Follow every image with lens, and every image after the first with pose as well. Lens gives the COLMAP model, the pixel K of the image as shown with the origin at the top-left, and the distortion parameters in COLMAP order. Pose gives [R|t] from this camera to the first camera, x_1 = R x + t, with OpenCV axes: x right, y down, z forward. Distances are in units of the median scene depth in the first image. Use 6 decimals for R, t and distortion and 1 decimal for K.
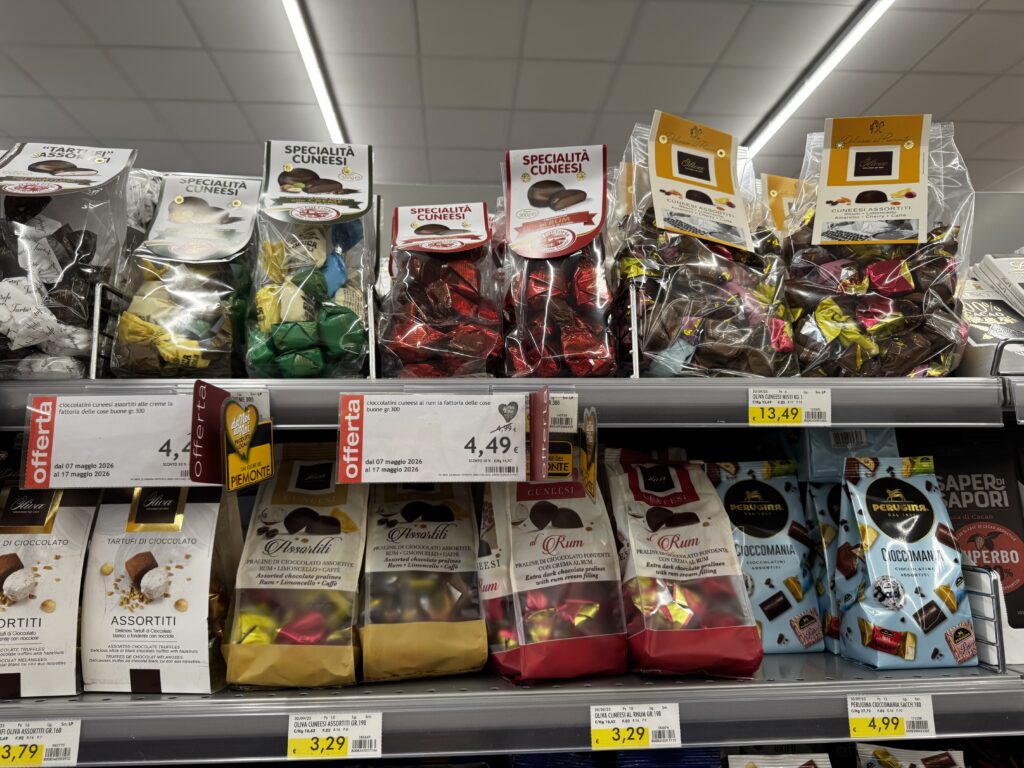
lens RADIAL K [[692.8, 0, 482.8], [0, 692.8, 390.6], [0, 0, 1]] dist [0.001815, -0.015213]
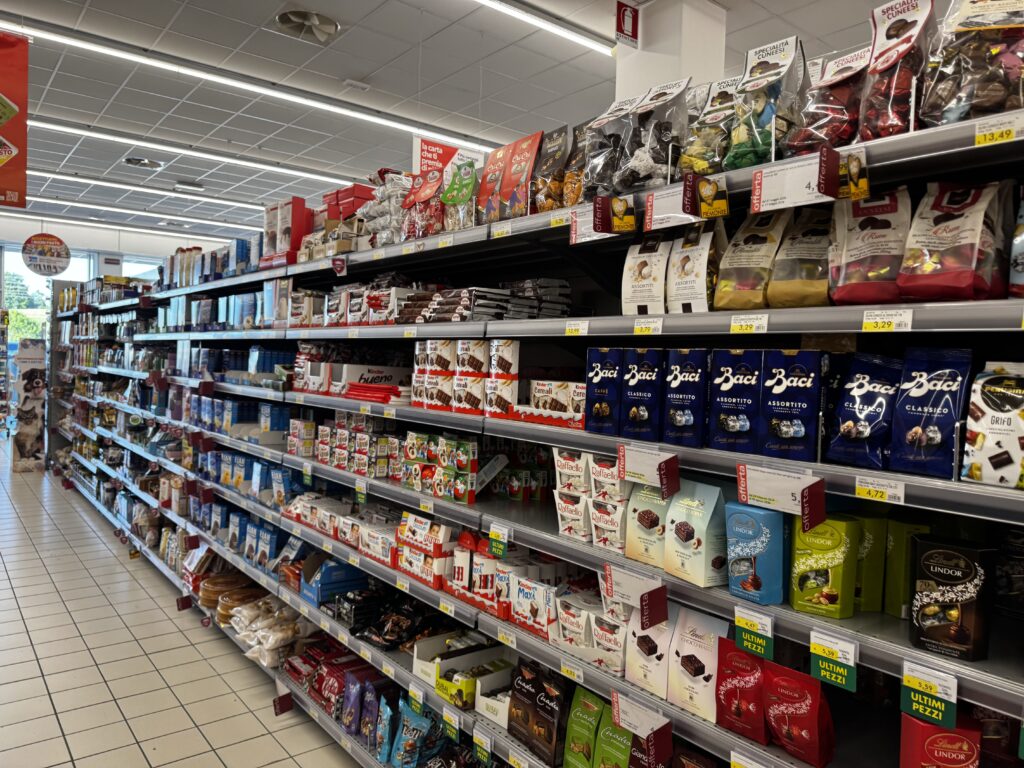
lens RADIAL K [[726.0, 0, 504.8], [0, 726.0, 380.3], [0, 0, 1]] dist [0.001698, -0.002640]
pose [[0.567533, 0.051816, -0.821718, 1.255985], [0.064027, 0.992218, 0.106789, 0.359879], [0.820857, -0.113219, 0.559799, -0.984395]]
